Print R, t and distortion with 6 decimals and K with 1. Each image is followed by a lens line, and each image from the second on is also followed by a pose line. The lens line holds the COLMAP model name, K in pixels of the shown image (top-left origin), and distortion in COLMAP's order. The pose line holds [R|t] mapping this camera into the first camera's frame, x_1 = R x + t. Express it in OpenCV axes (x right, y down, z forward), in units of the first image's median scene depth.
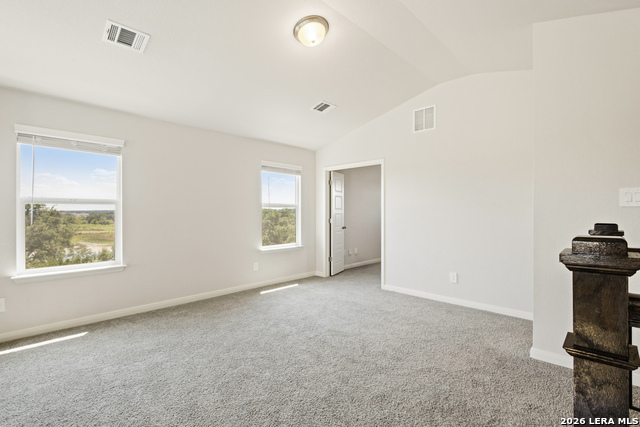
lens RADIAL K [[300.2, 0, 319.1], [0, 300.2, 214.8], [0, 0, 1]] dist [0.003308, 0.000237]
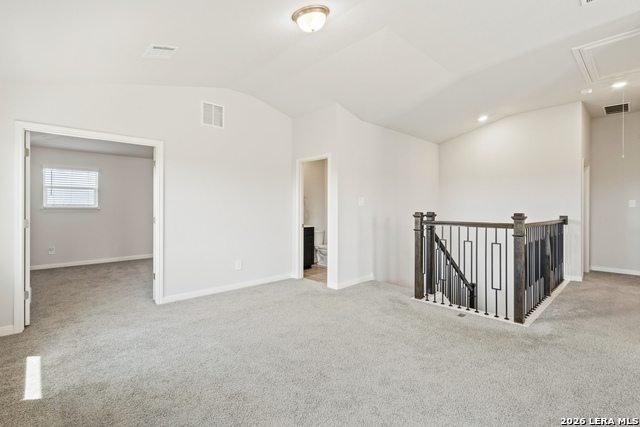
lens RADIAL K [[300.2, 0, 319.1], [0, 300.2, 208.0], [0, 0, 1]] dist [0.003308, 0.000237]
pose [[0.052398, -0.006467, 0.998605, -0.673125], [-0.002522, 0.999975, 0.006609, -0.017065], [-0.998623, -0.002864, 0.052380, 0.632736]]
